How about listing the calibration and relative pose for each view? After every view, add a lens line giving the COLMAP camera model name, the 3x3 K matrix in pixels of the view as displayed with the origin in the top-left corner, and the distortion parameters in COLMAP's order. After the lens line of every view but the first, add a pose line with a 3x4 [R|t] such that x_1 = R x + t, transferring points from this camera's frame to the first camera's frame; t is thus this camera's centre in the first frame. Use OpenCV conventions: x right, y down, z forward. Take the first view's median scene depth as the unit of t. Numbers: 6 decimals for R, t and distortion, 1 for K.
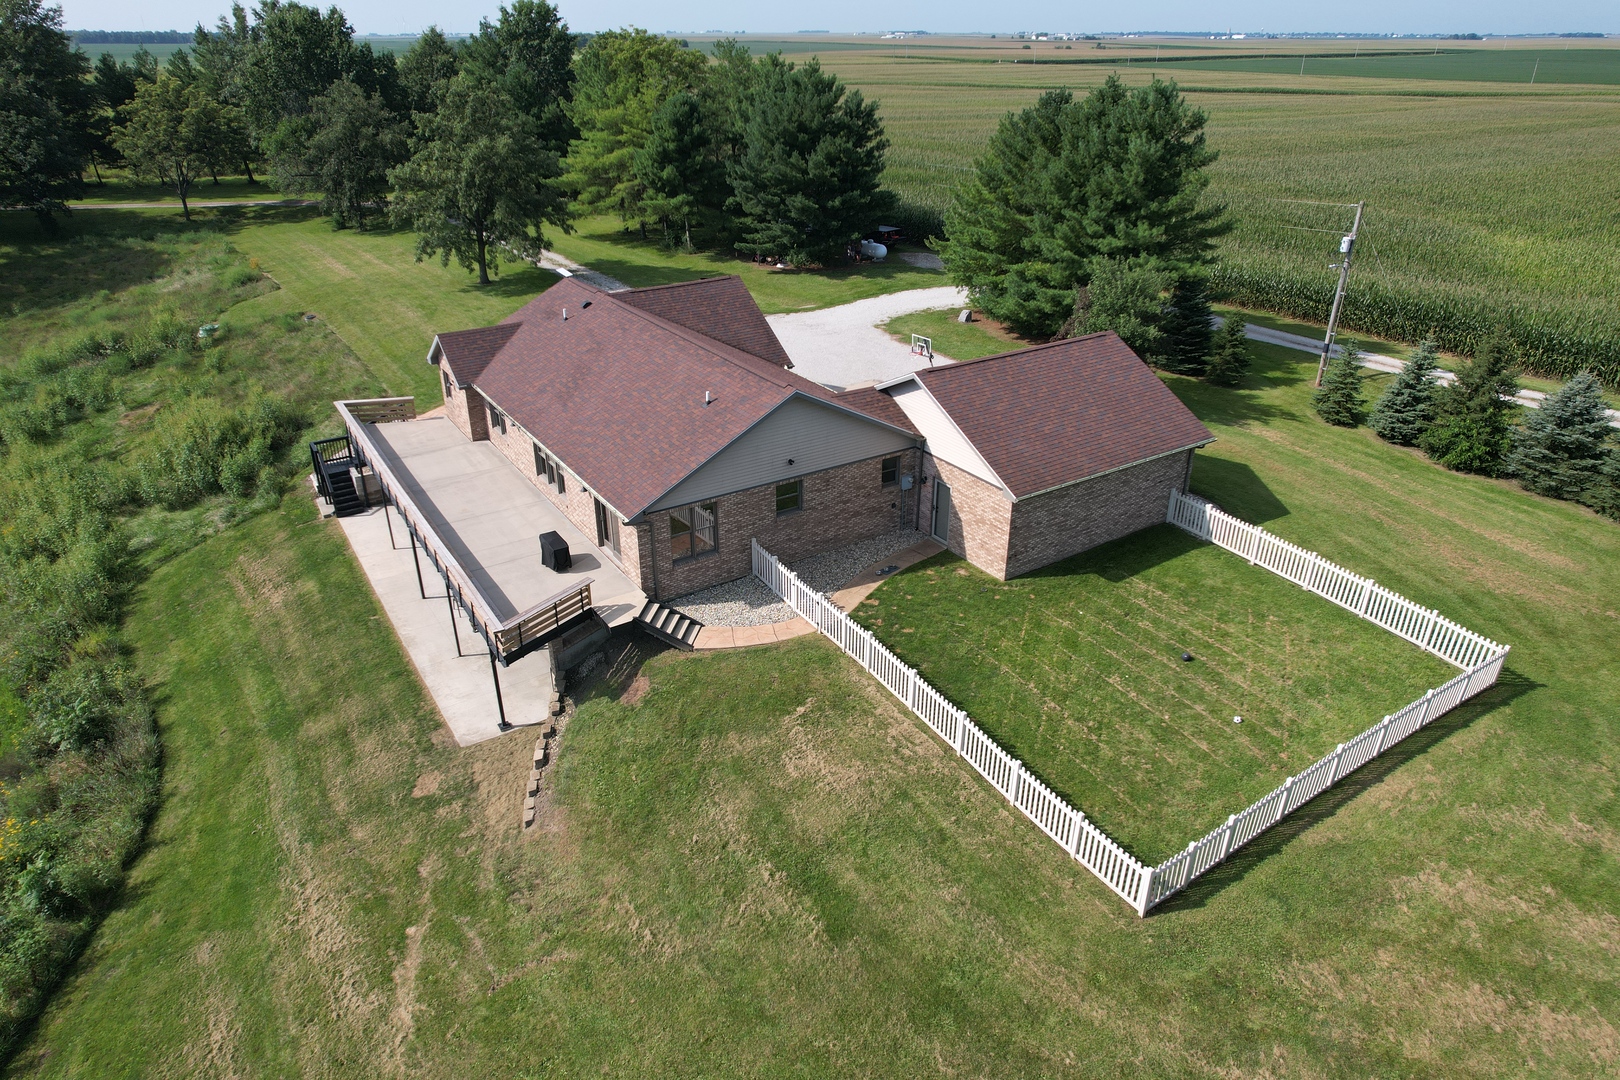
lens RADIAL K [[1017.7, 0, 808.7], [0, 1017.7, 534.1], [0, 0, 1]] dist [-0.007689, 0.012653]
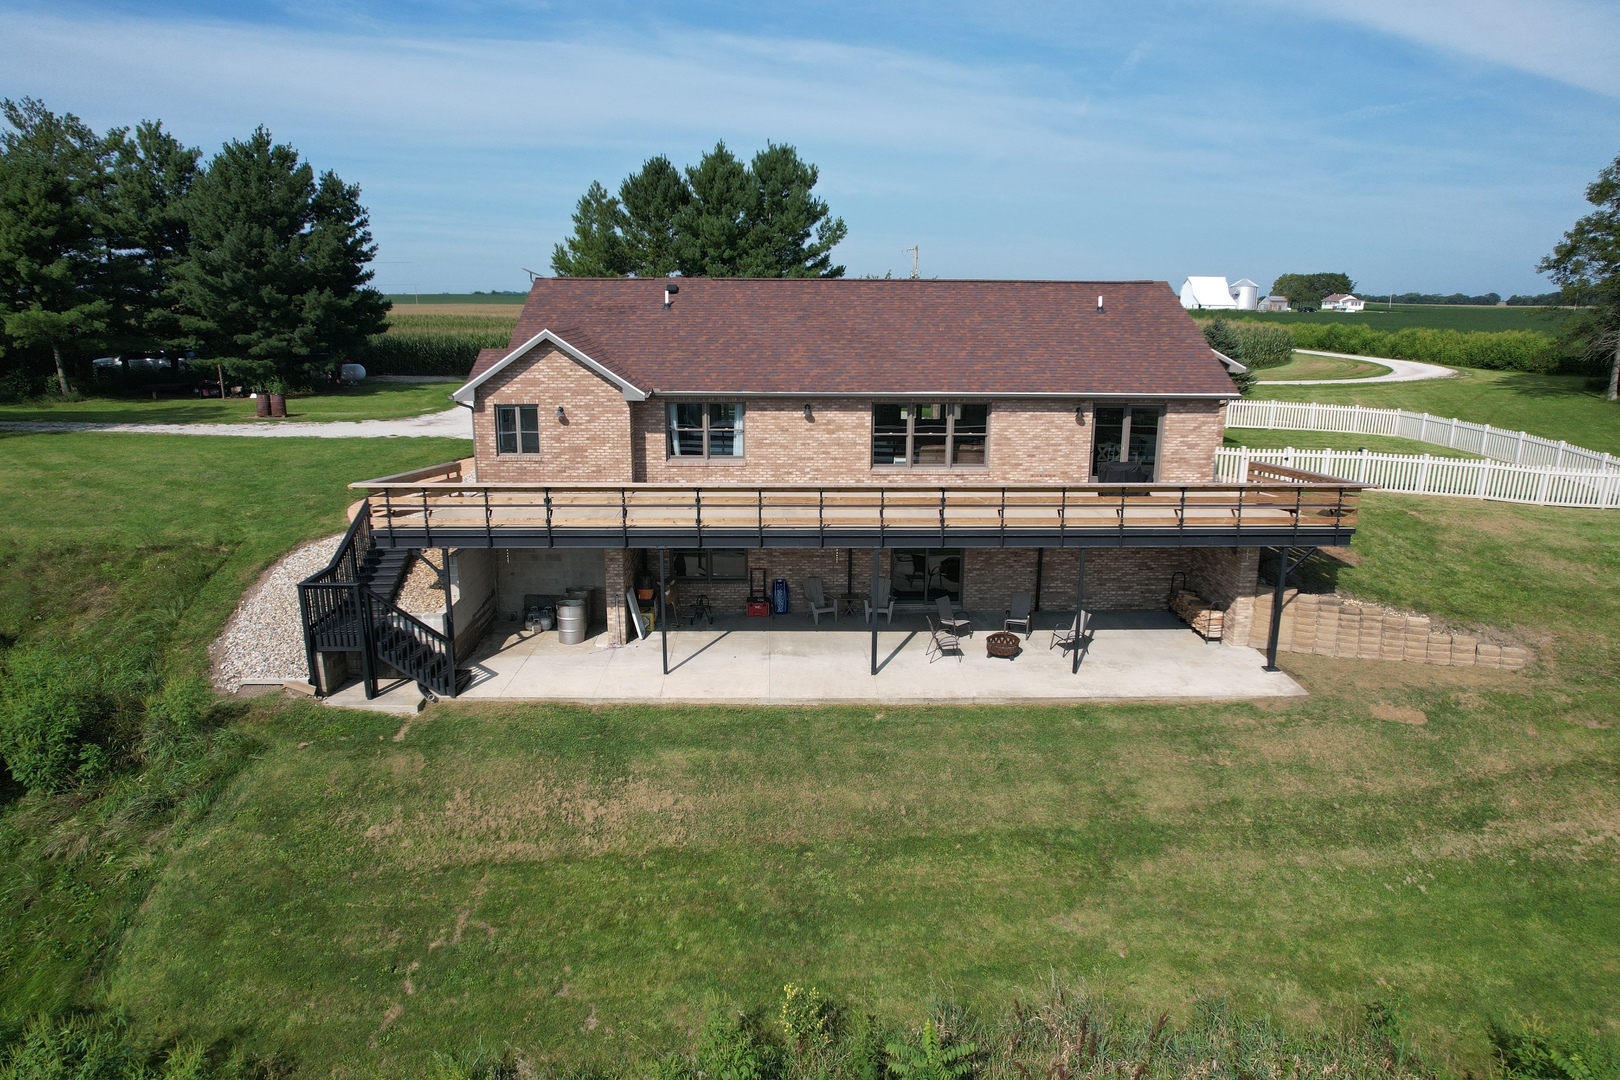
lens RADIAL K [[1017.7, 0, 816.6], [0, 1017.7, 547.7], [0, 0, 1]] dist [-0.007689, 0.012653]
pose [[0.537963, -0.206093, 0.817387, -0.600863], [0.369494, 0.929190, -0.008900, -0.011749], [-0.757674, 0.306808, 0.576020, 0.433699]]
